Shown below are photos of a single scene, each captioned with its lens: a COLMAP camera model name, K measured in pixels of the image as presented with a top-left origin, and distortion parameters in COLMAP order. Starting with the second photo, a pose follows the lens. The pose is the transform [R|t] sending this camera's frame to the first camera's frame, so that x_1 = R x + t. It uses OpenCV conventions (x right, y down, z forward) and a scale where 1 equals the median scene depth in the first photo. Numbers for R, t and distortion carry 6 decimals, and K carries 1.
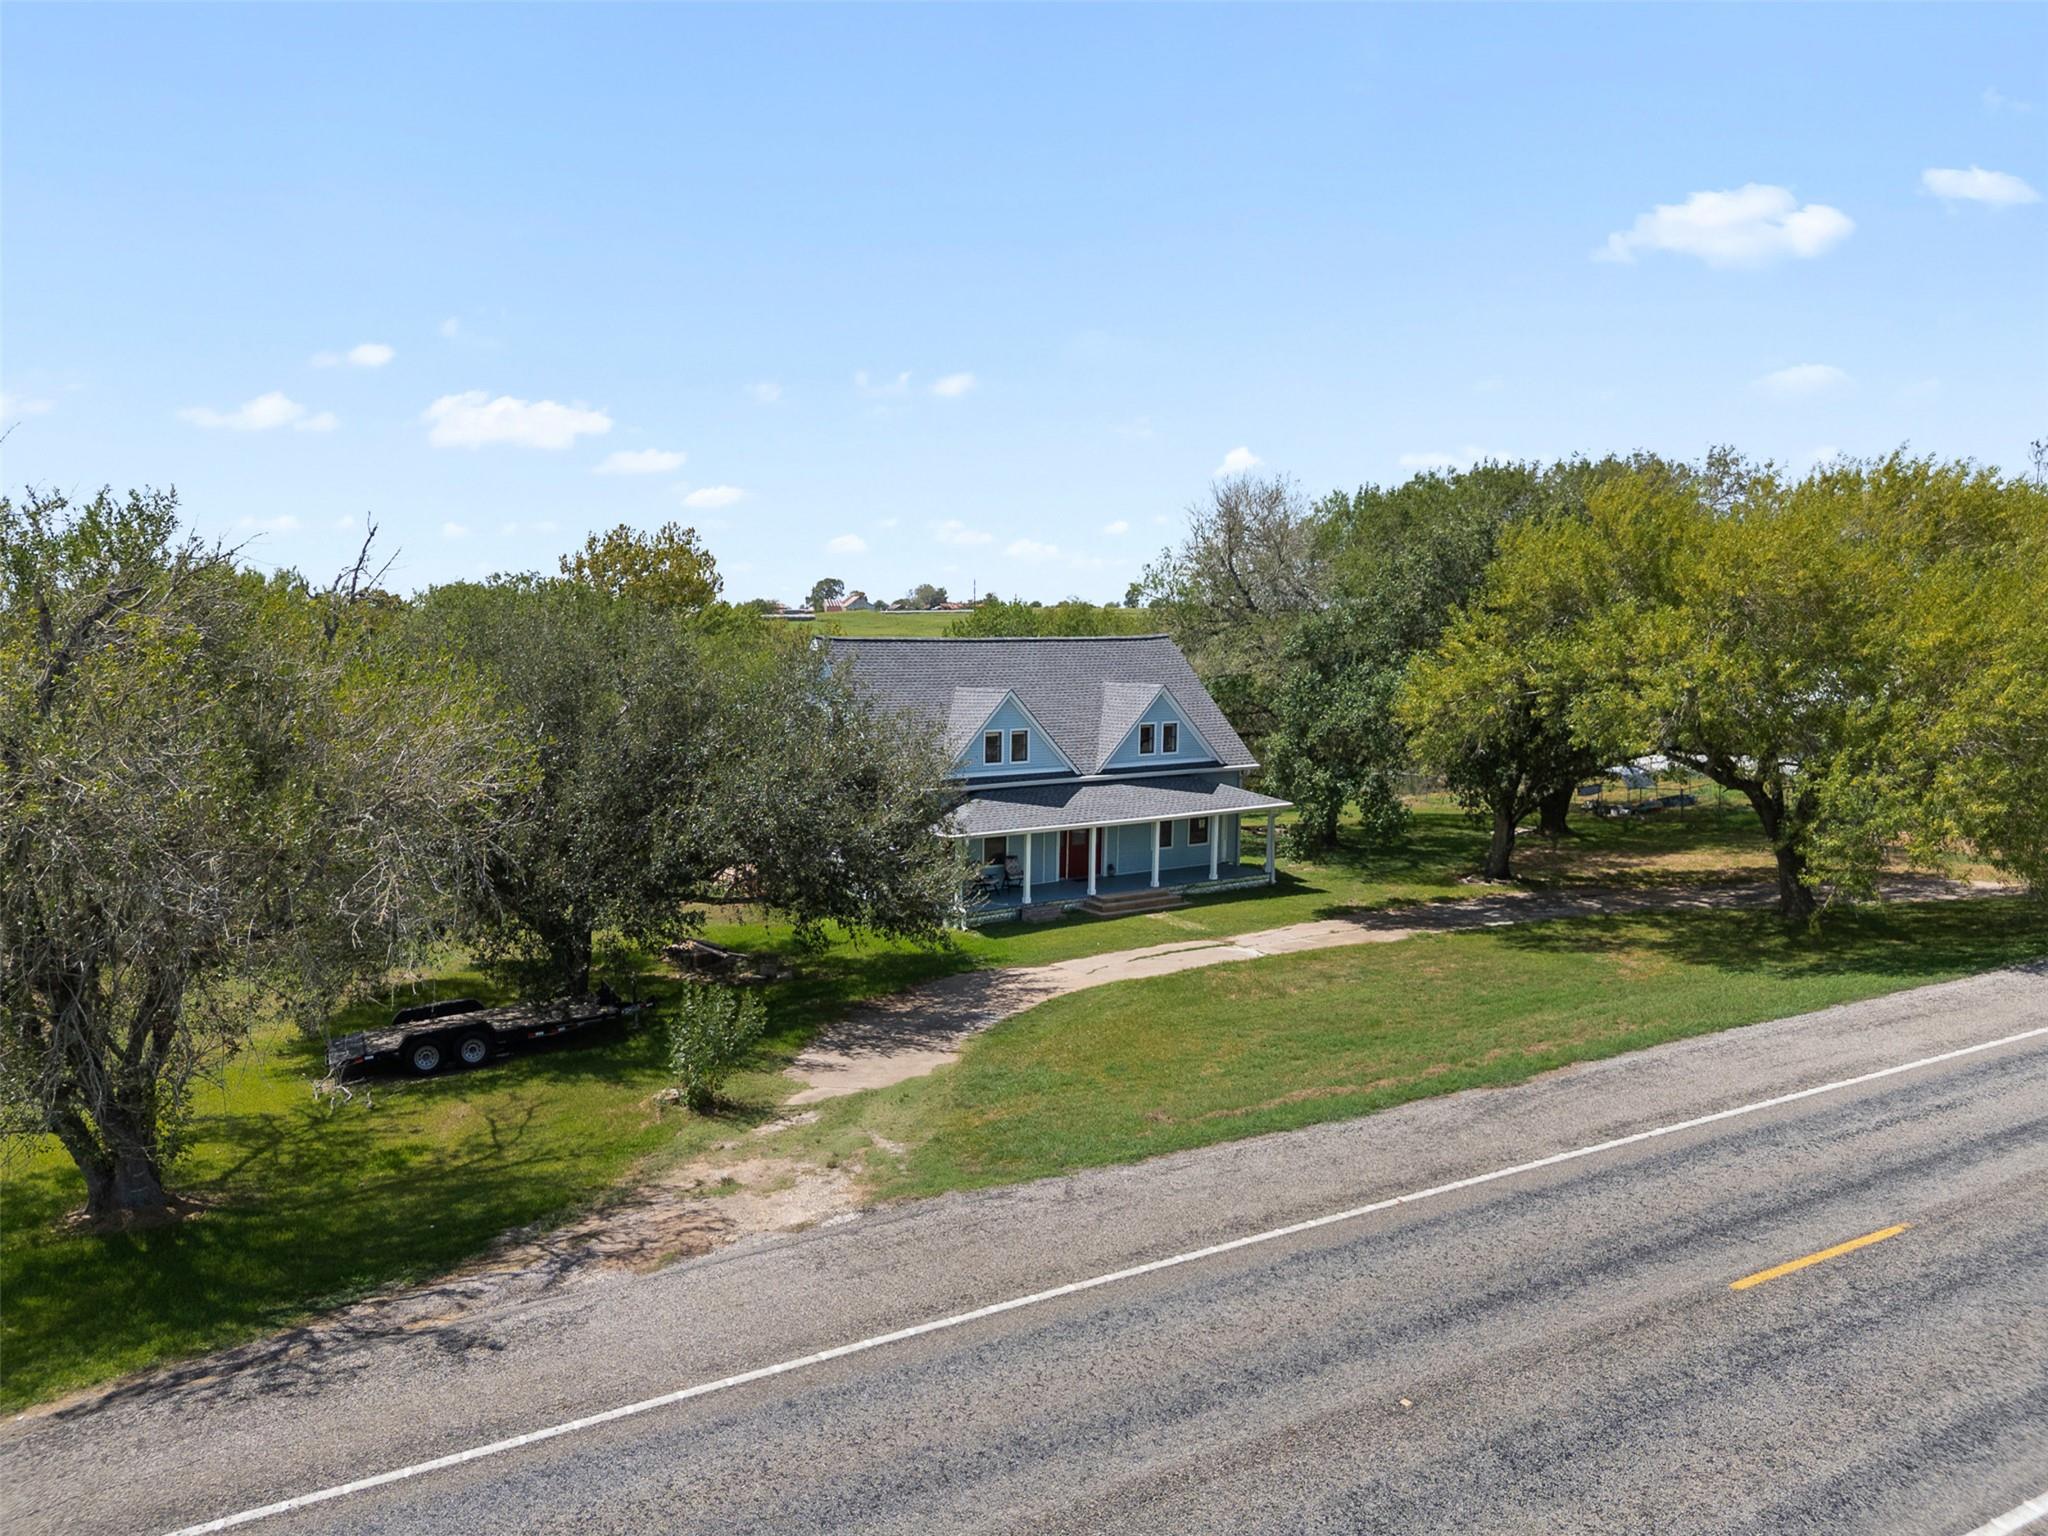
lens RADIAL K [[1444.3, 0, 1019.0], [0, 1444.3, 766.8], [0, 0, 1]] dist [0.067547, -0.071391]
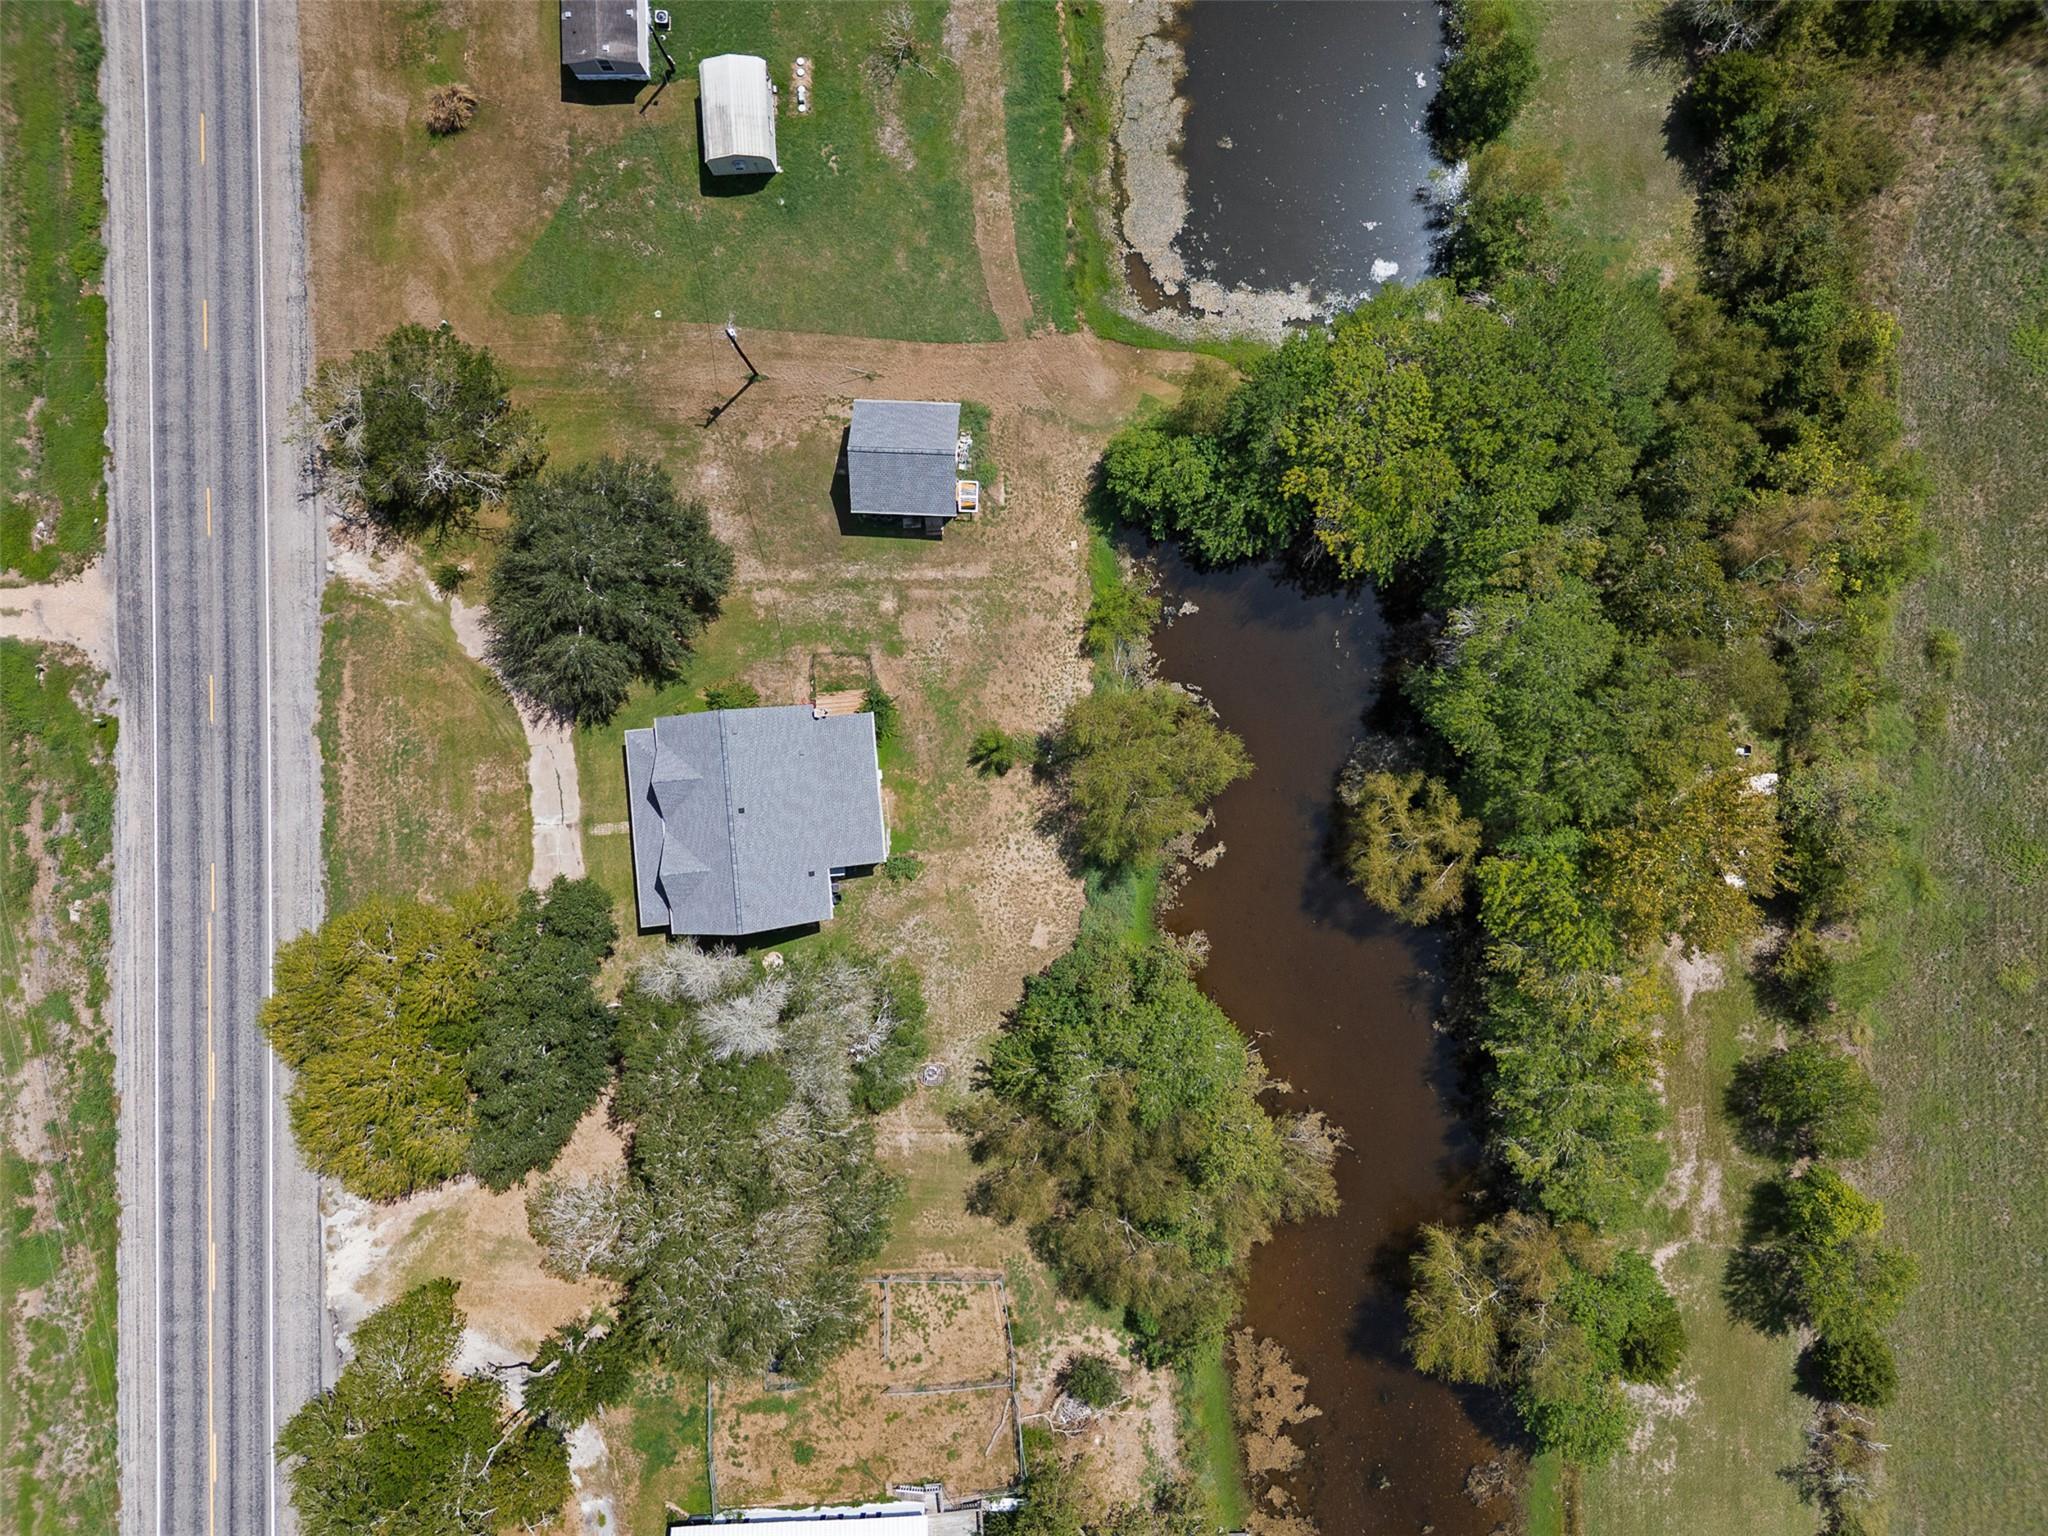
lens RADIAL K [[1482.5, 0, 1028.8], [0, 1482.5, 749.3], [0, 0, 1]] dist [0.062980, -0.058378]
pose [[-0.477523, 0.878460, 0.016747, -0.622739], [-0.044405, -0.043166, 0.998081, -3.892457], [0.877497, 0.475862, 0.059621, 2.381516]]
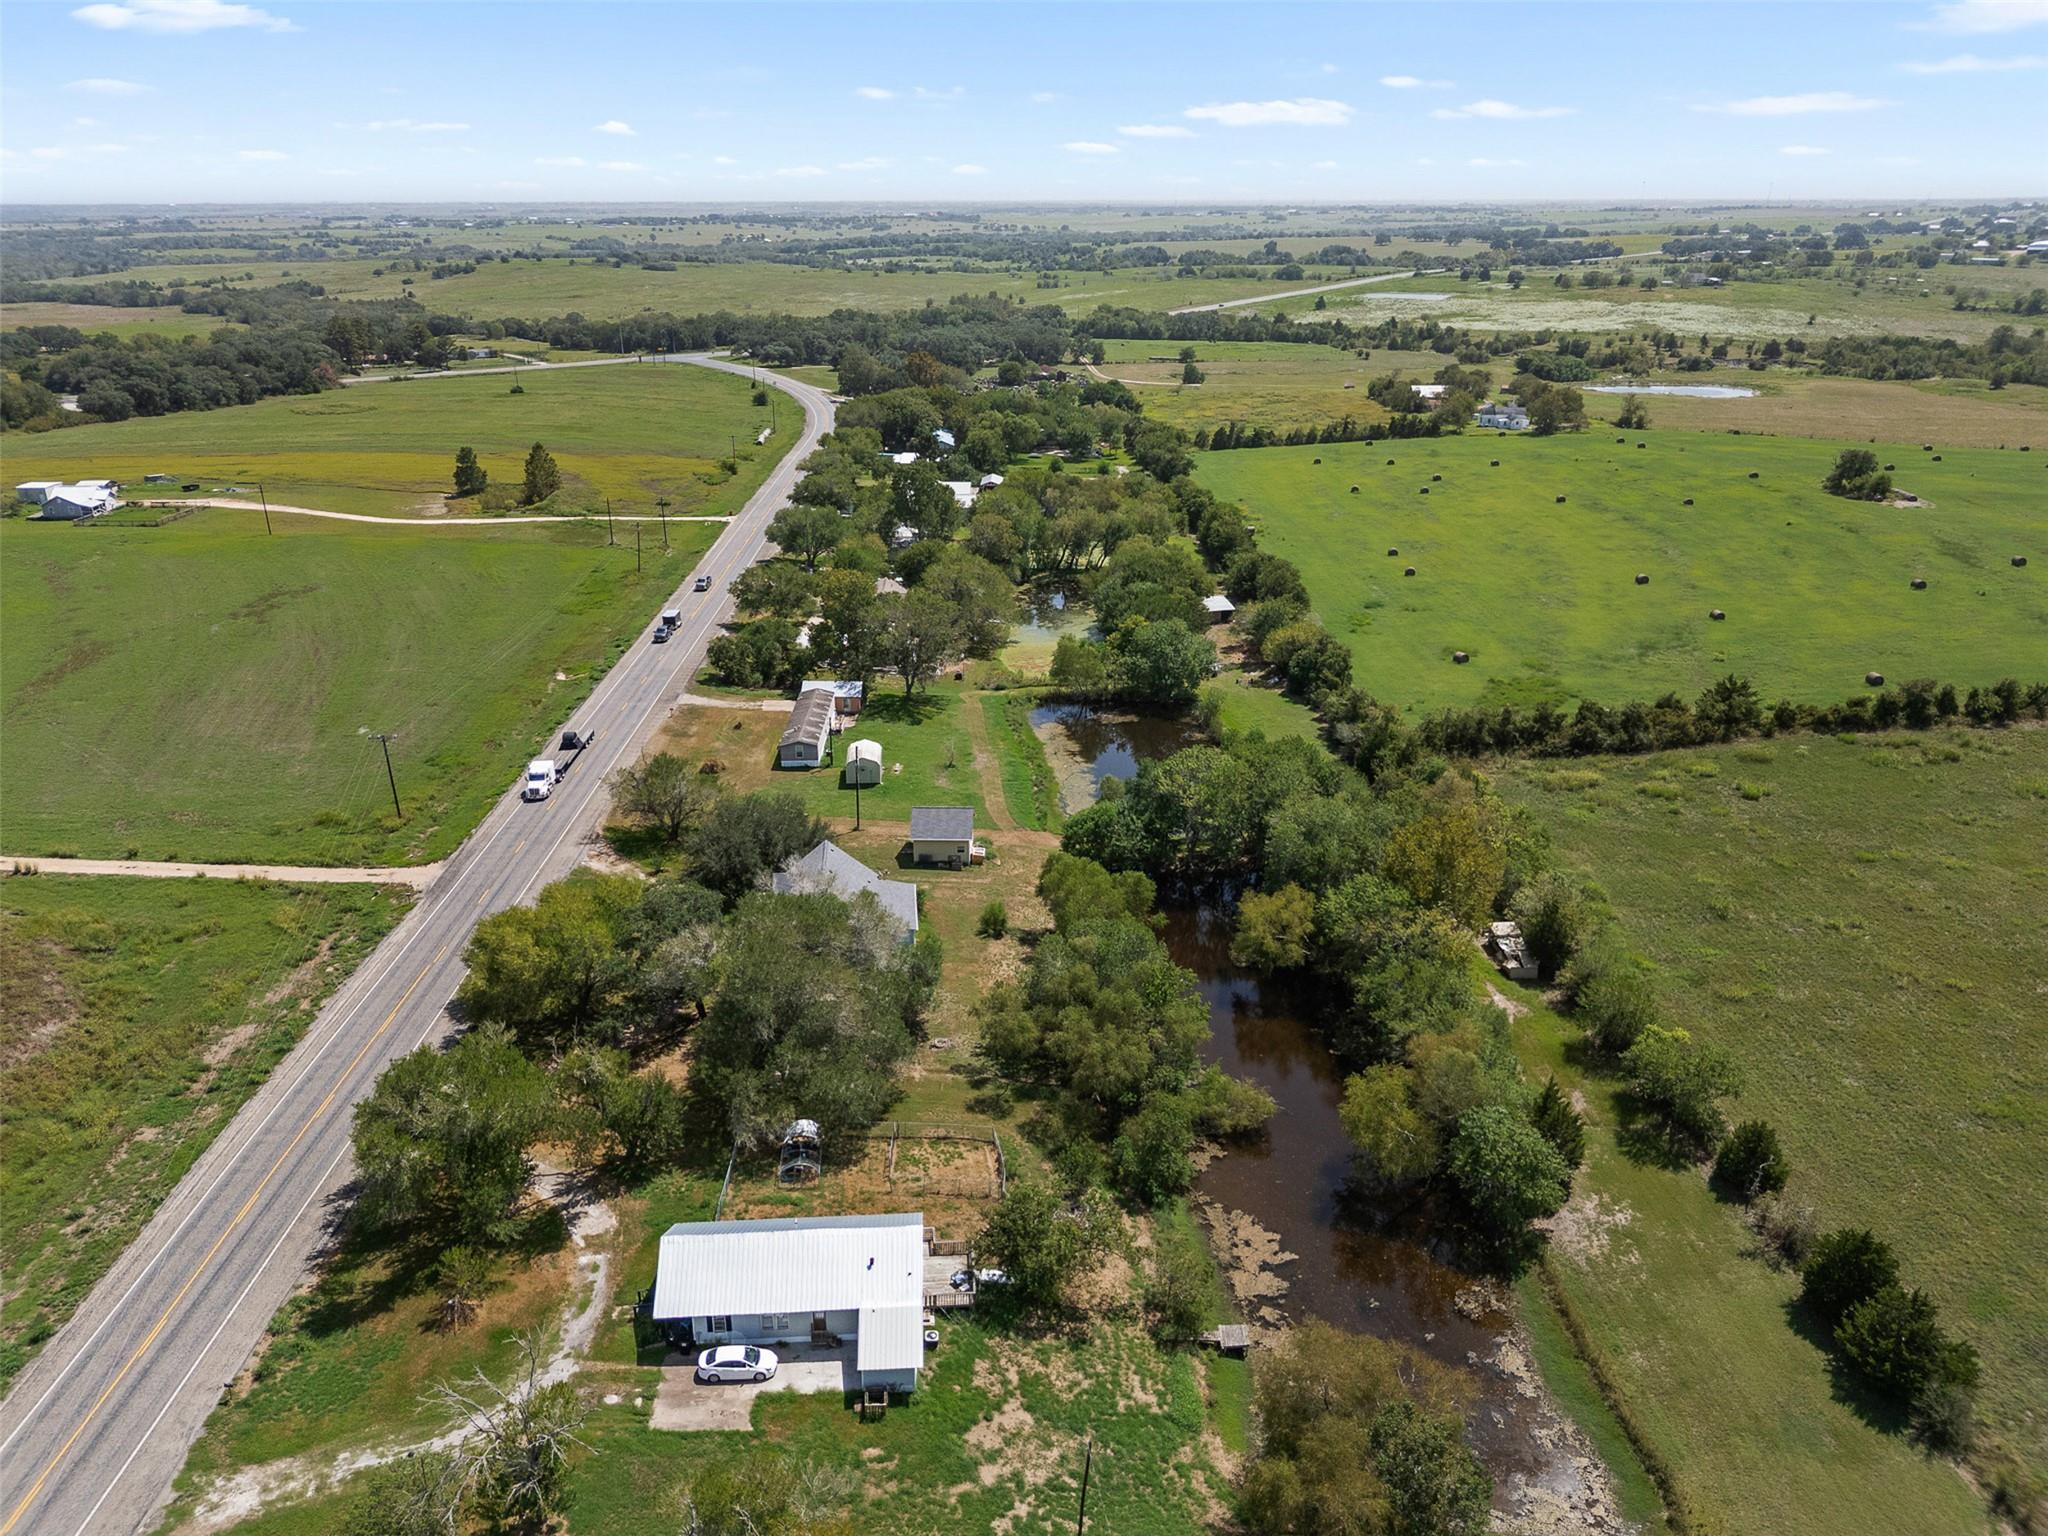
lens RADIAL K [[1444.3, 0, 1019.0], [0, 1444.3, 766.8], [0, 0, 1]] dist [0.067547, -0.071391]
pose [[-0.473207, 0.331174, -0.816333, 4.036706], [-0.057546, 0.913050, 0.403768, -2.806216], [0.879070, 0.238043, -0.413003, 4.914530]]
